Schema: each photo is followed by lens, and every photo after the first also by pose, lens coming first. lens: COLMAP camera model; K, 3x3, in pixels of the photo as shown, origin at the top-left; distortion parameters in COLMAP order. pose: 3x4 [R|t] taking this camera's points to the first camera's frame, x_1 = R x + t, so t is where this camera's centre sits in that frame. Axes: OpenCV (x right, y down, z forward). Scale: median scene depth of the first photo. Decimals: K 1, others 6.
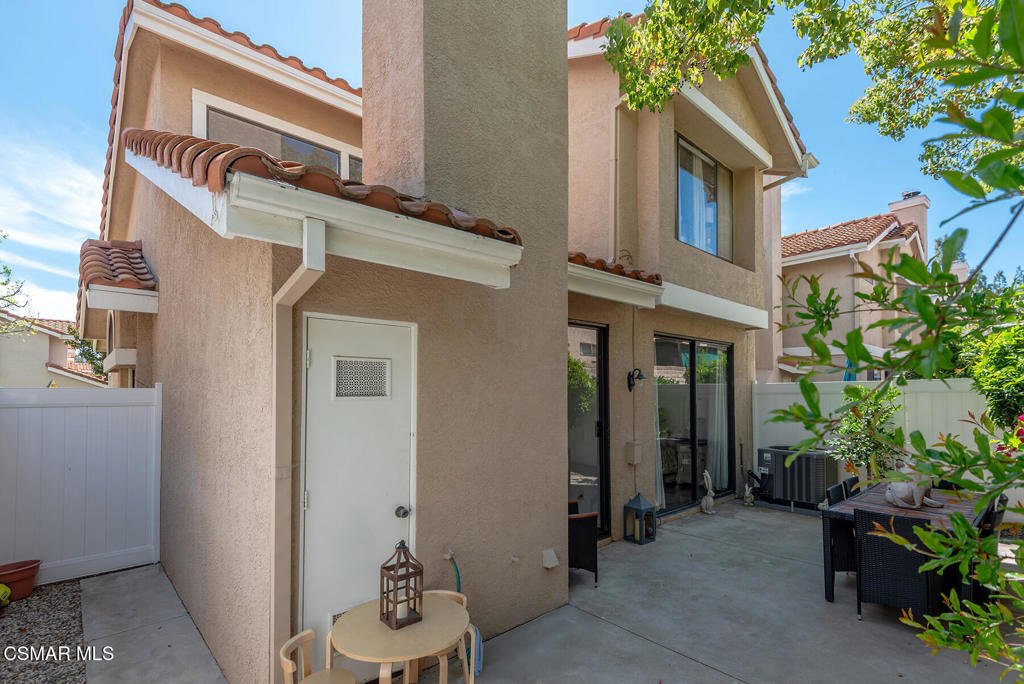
lens RADIAL K [[464.1, 0, 512.4], [0, 464.1, 383.1], [0, 0, 1]] dist [-0.028050, -0.001137]
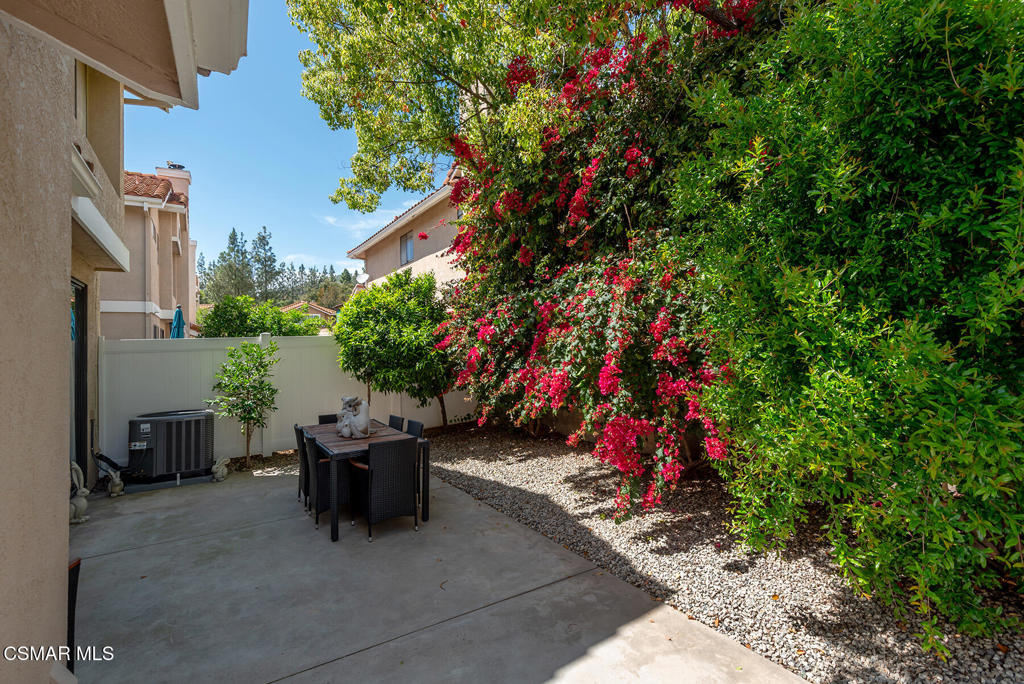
lens RADIAL K [[464.1, 0, 512.8], [0, 464.1, 337.0], [0, 0, 1]] dist [-0.028050, -0.001137]
pose [[0.144909, 0.012447, 0.989367, -0.203572], [0.011619, 0.999831, -0.014281, 0.021959], [-0.989377, 0.013565, 0.144740, 0.303269]]
